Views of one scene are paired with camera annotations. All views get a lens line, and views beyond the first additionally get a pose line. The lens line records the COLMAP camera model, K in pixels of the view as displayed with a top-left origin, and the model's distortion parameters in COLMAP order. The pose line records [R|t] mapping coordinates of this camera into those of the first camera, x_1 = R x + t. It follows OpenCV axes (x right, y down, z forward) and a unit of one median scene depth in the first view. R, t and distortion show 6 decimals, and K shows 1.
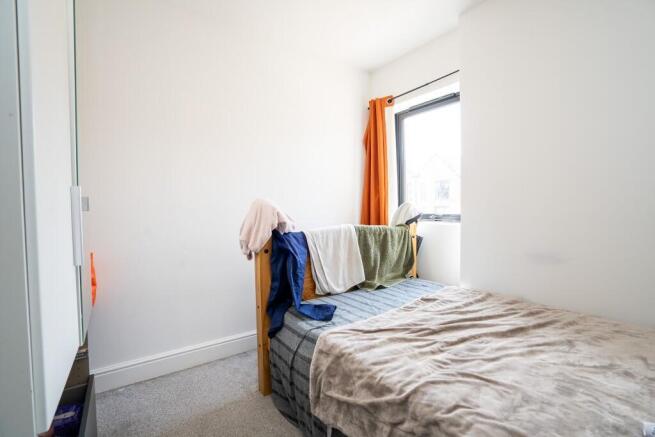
lens RADIAL K [[302.2, 0, 327.5], [0, 302.2, 218.5], [0, 0, 1]] dist [-0.055849, 0.025323]
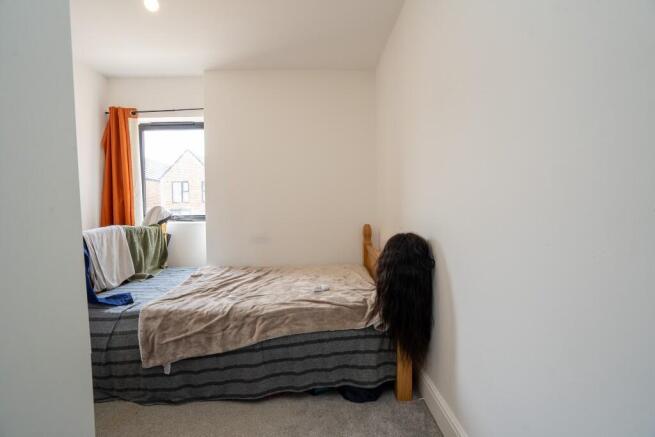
lens RADIAL K [[302.2, 0, 327.5], [0, 302.2, 218.5], [0, 0, 1]] dist [-0.055849, 0.025323]
pose [[0.556157, -0.022989, 0.830759, -0.439330], [0.030875, 0.999499, 0.006989, 0.012000], [-0.830503, 0.021762, 0.556589, -0.265696]]
